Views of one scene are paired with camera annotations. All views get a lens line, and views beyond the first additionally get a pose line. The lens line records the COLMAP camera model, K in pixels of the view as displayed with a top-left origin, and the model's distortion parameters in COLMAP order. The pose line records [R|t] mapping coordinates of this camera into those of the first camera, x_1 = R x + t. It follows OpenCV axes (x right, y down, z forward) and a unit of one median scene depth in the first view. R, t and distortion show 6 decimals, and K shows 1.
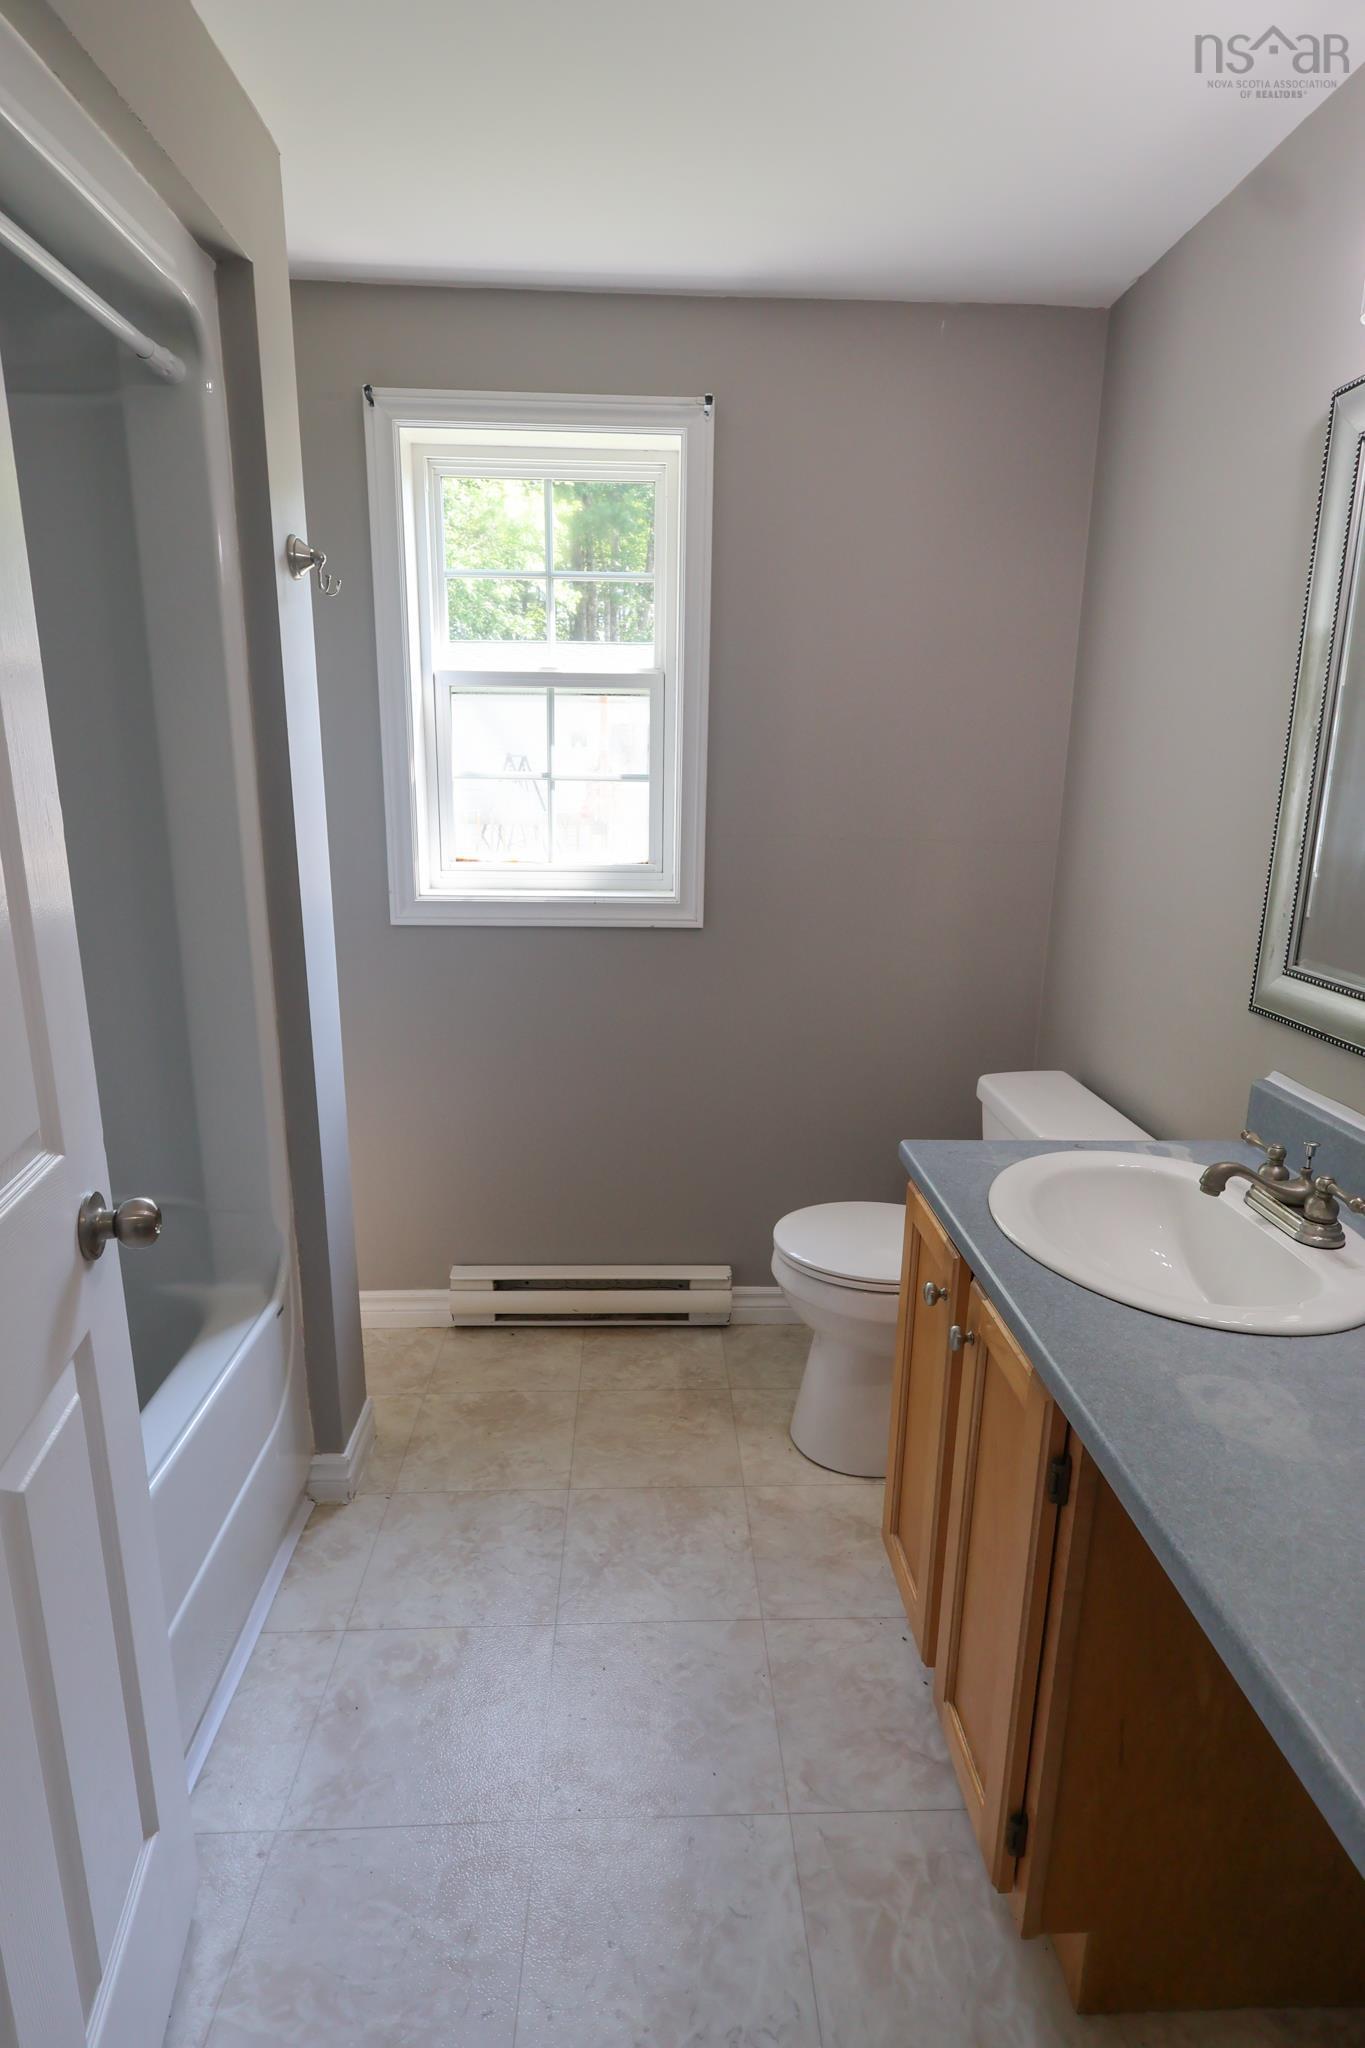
lens RADIAL K [[1030.0, 0, 680.0], [0, 1030.0, 1028.7], [0, 0, 1]] dist [0.000649, 0.002124]
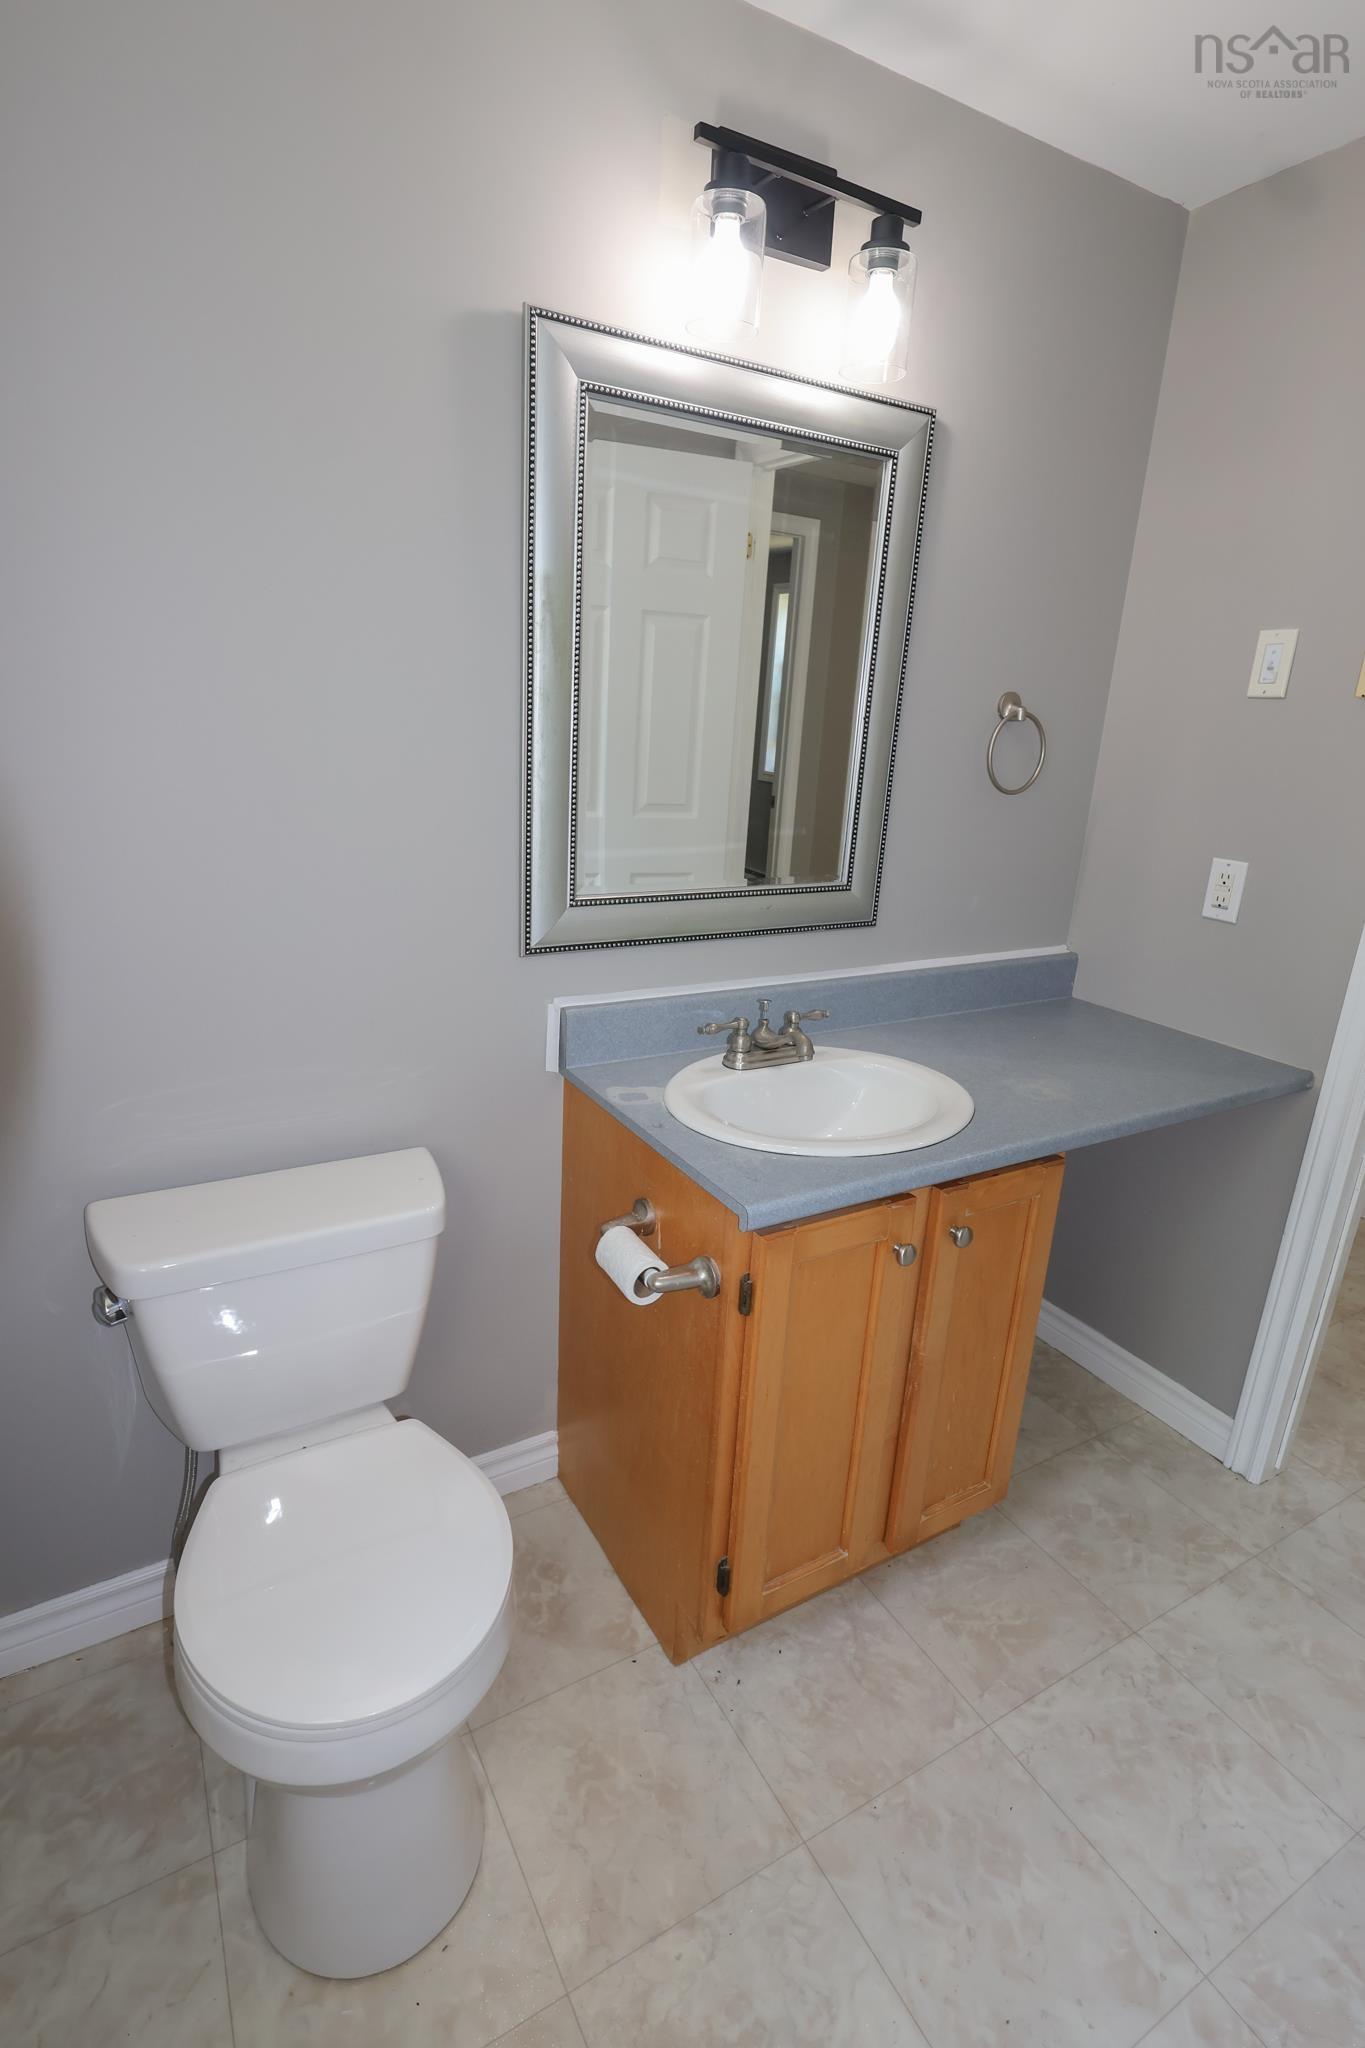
lens RADIAL K [[1030.0, 0, 663.3], [0, 1030.0, 1026.1], [0, 0, 1]] dist [0.000649, 0.002124]
pose [[-0.465462, -0.305769, 0.830572, -0.355046], [0.169069, 0.890429, 0.422553, -0.349560], [-0.868770, 0.337106, -0.362765, 1.258711]]
